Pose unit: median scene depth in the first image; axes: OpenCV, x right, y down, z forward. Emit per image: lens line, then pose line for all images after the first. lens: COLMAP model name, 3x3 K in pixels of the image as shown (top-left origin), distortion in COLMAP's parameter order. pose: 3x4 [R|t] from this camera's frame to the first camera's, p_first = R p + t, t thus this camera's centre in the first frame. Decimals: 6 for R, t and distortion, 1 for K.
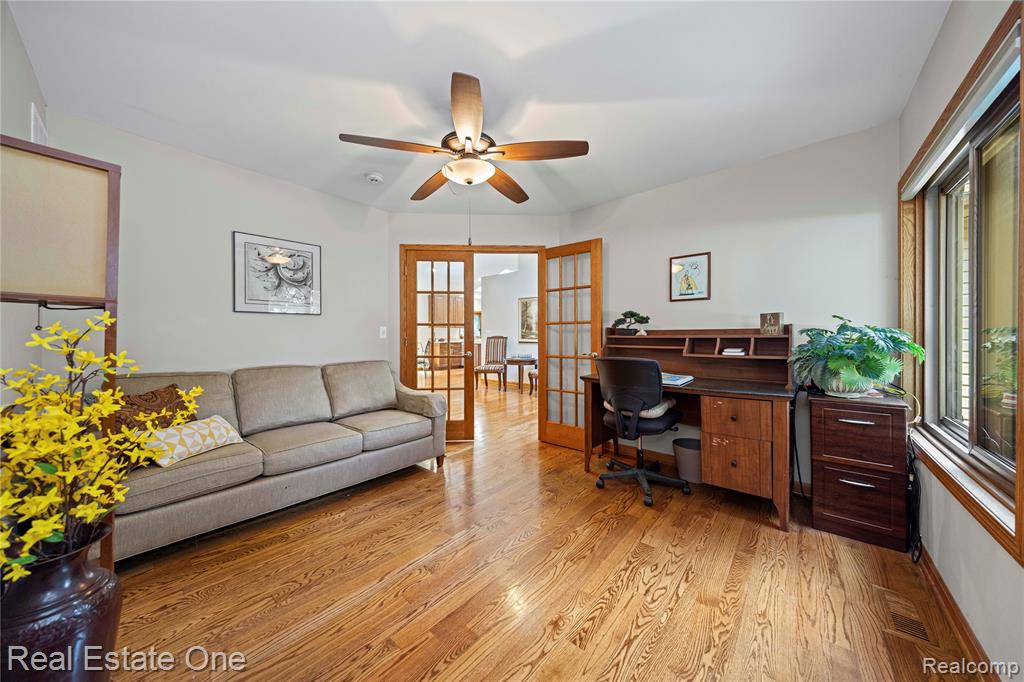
lens RADIAL K [[355.2, 0, 511.8], [0, 355.2, 334.3], [0, 0, 1]] dist [0.000836, -0.000479]
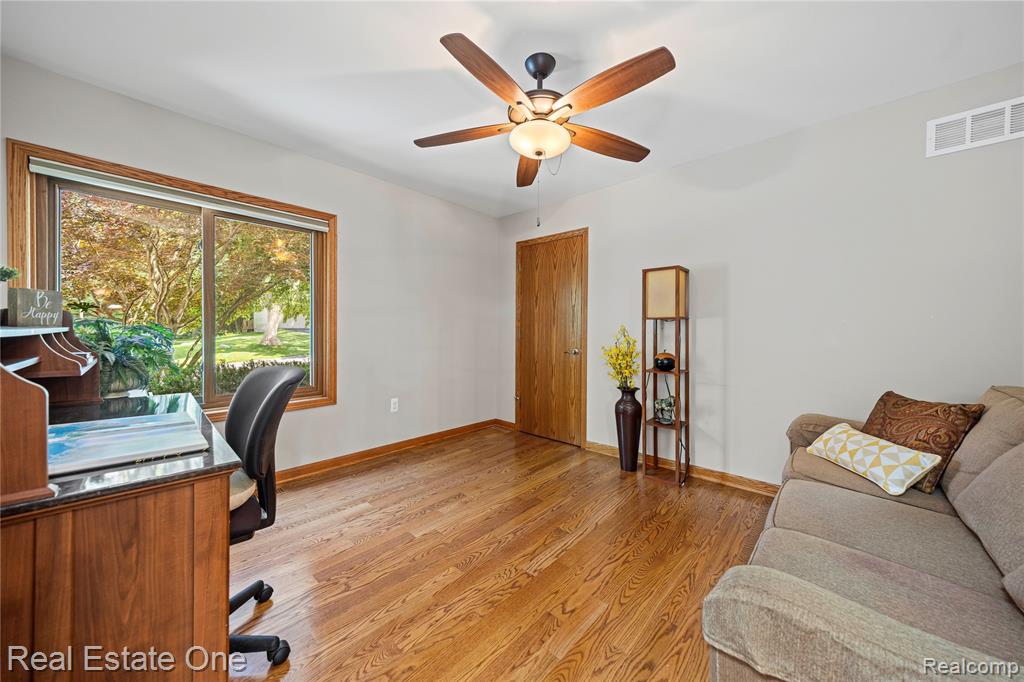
lens RADIAL K [[355.2, 0, 506.0], [0, 355.2, 332.4], [0, 0, 1]] dist [0.000836, -0.000479]
pose [[-0.999015, -0.005907, 0.043973, -0.088398], [-0.005573, 0.999955, 0.007711, 0.001401], [-0.044017, 0.007458, -0.999003, 2.055642]]
